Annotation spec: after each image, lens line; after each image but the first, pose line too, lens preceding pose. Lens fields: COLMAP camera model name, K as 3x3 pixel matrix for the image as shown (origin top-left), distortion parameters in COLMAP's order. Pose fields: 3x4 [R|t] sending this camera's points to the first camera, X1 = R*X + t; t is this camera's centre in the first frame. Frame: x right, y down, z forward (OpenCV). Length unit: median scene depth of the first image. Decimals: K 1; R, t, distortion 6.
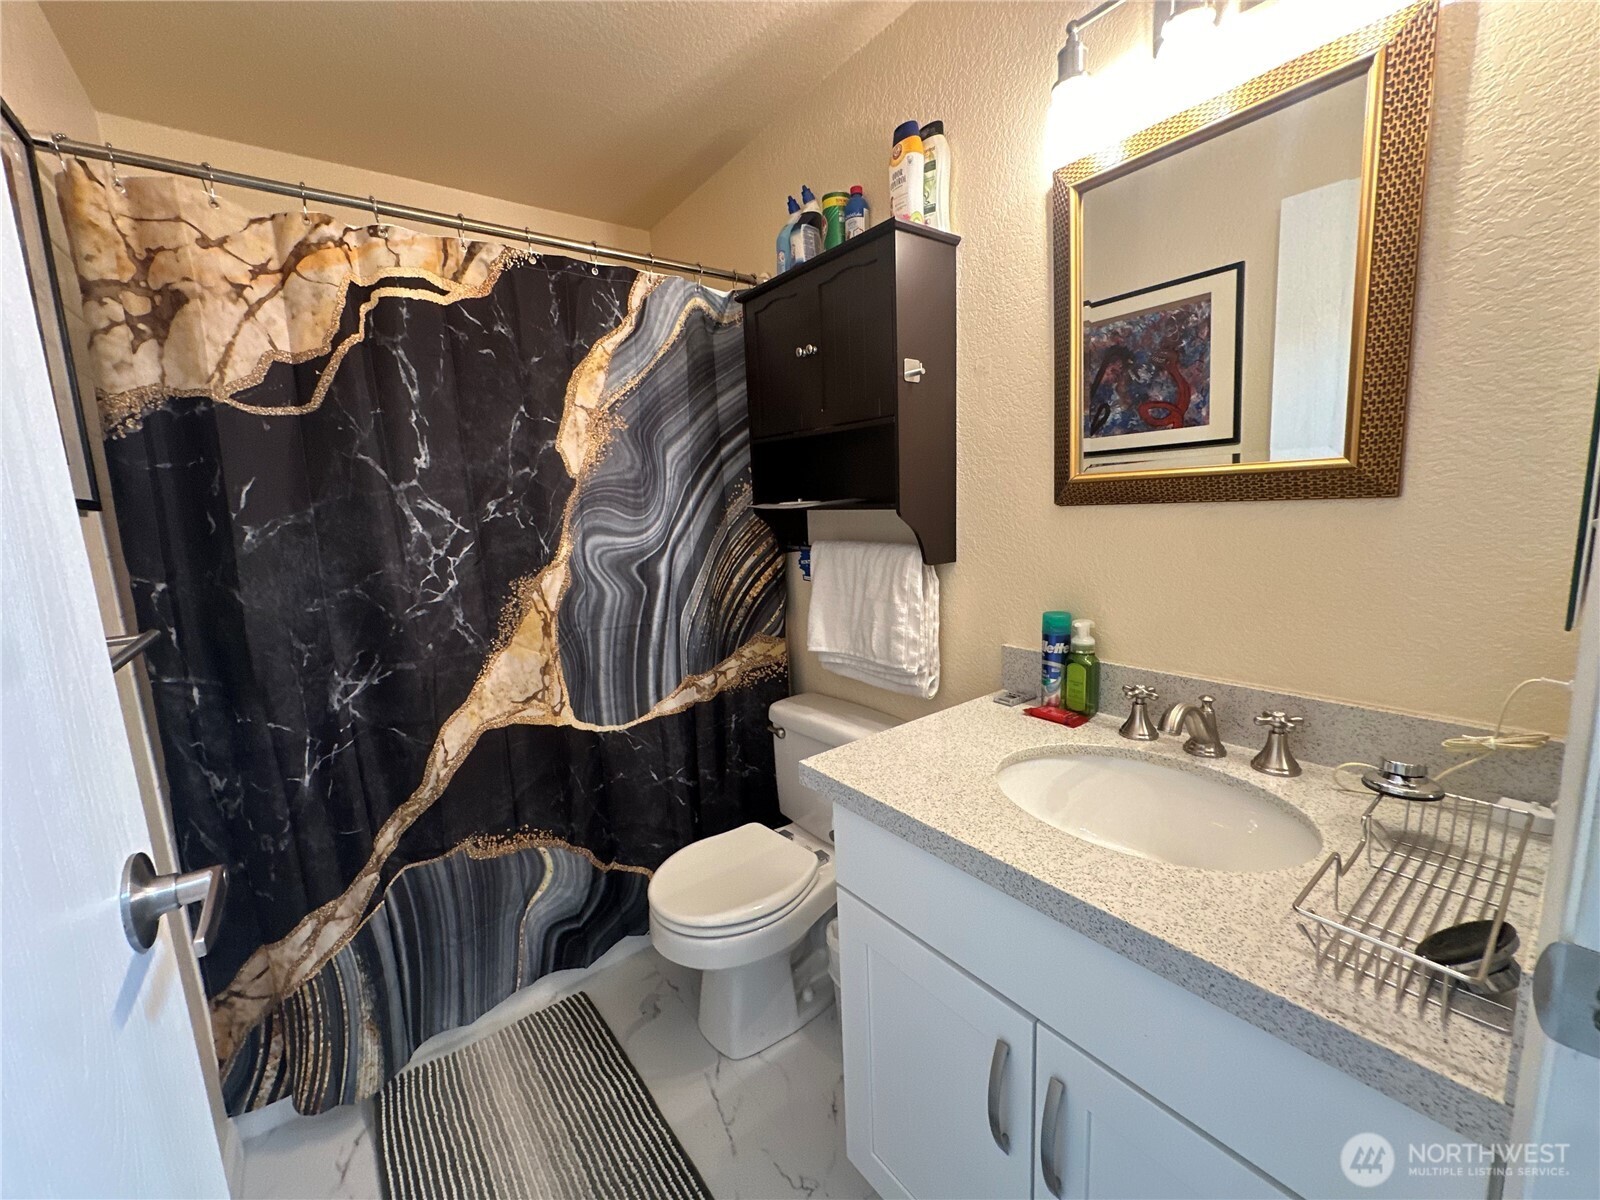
lens RADIAL K [[645.1, 0, 804.0], [0, 645.1, 596.5], [0, 0, 1]] dist [-0.001578, -0.000064]
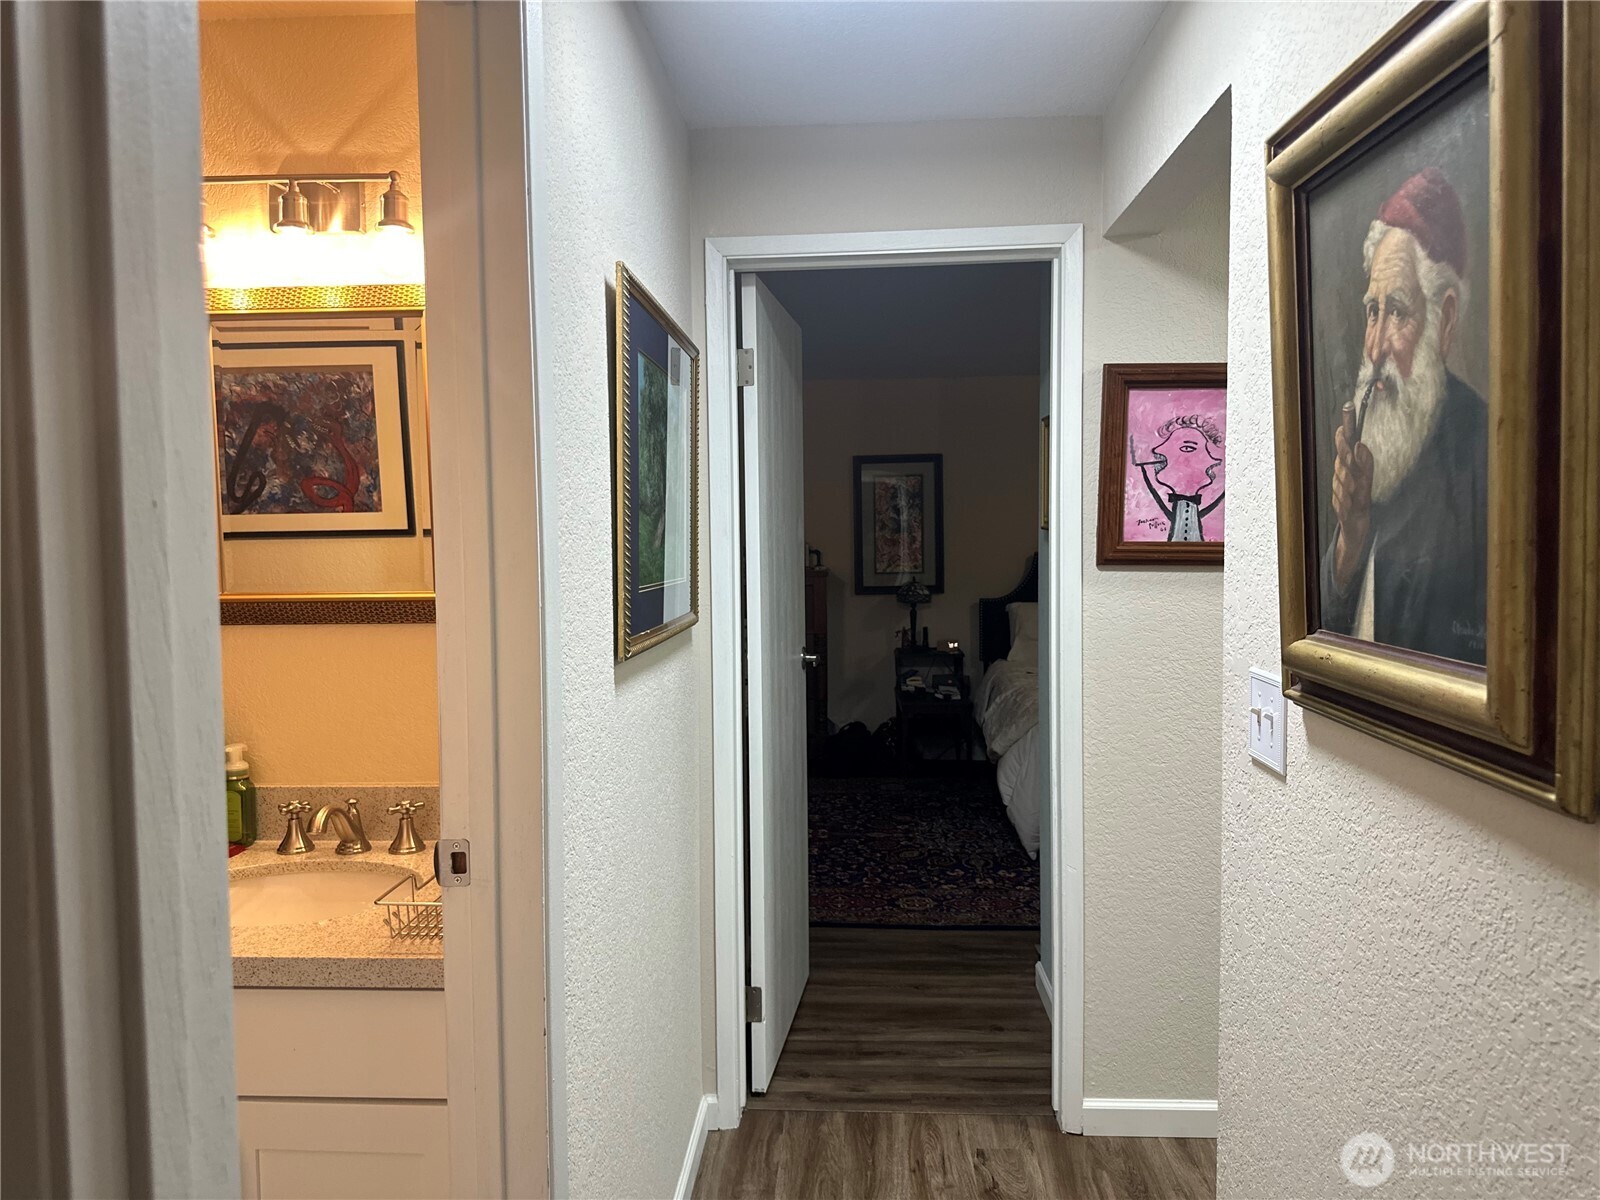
lens RADIAL K [[1128.5, 0, 803.2], [0, 1128.5, 594.3], [0, 0, 1]] dist [0.001998, -0.003886]
pose [[0.651447, -0.004189, 0.758682, -0.285963], [0.096030, 0.992397, -0.076978, 0.024732], [-0.752592, 0.123003, 0.646897, -0.741703]]
